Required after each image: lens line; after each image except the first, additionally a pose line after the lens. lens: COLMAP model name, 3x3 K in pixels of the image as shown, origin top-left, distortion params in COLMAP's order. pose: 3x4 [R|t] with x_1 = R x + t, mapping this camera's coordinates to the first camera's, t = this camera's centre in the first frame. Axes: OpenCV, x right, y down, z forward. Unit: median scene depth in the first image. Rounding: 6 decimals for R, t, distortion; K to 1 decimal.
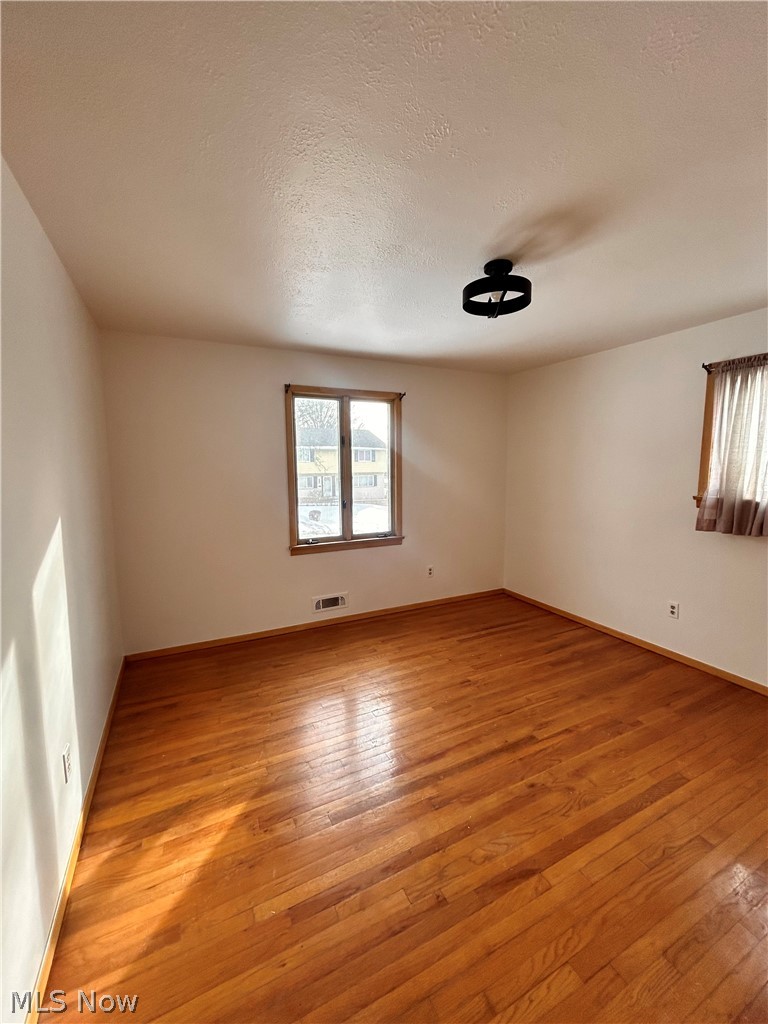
lens RADIAL K [[415.1, 0, 389.2], [0, 415.1, 514.1], [0, 0, 1]] dist [-0.000423, 0.000018]
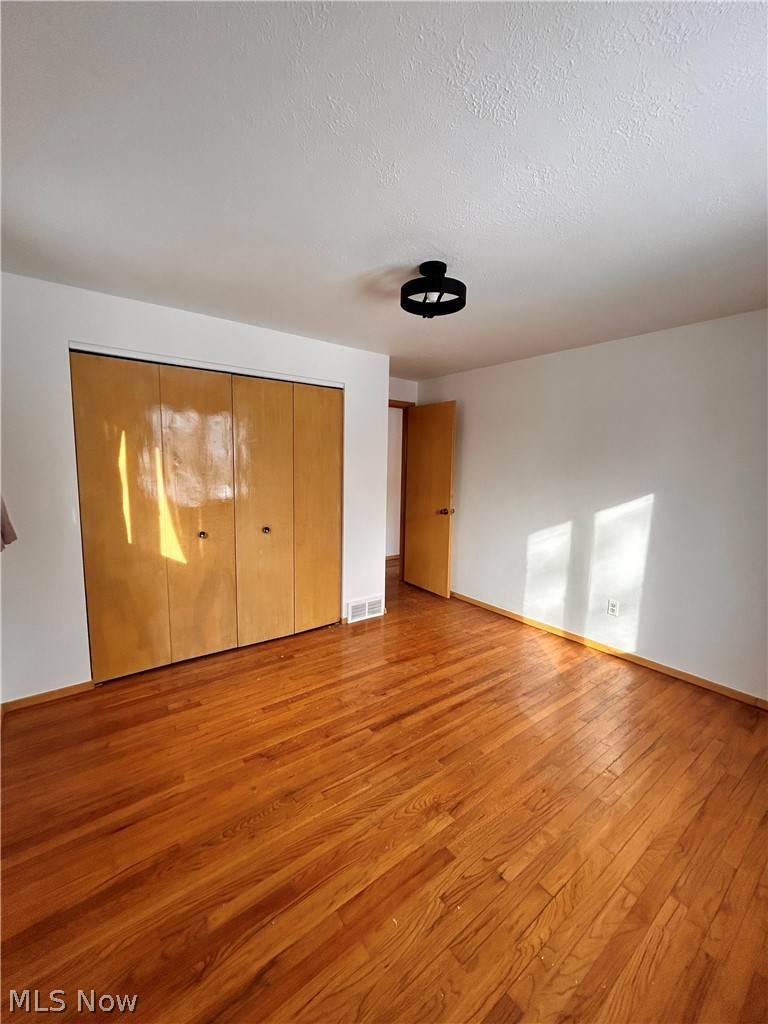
lens RADIAL K [[415.1, 0, 388.8], [0, 415.1, 511.4], [0, 0, 1]] dist [-0.000423, 0.000018]
pose [[-0.981807, 0.007538, -0.189731, 0.536742], [-0.038126, 0.971036, 0.235873, -0.240207], [0.186014, 0.238815, -0.953082, 1.986439]]
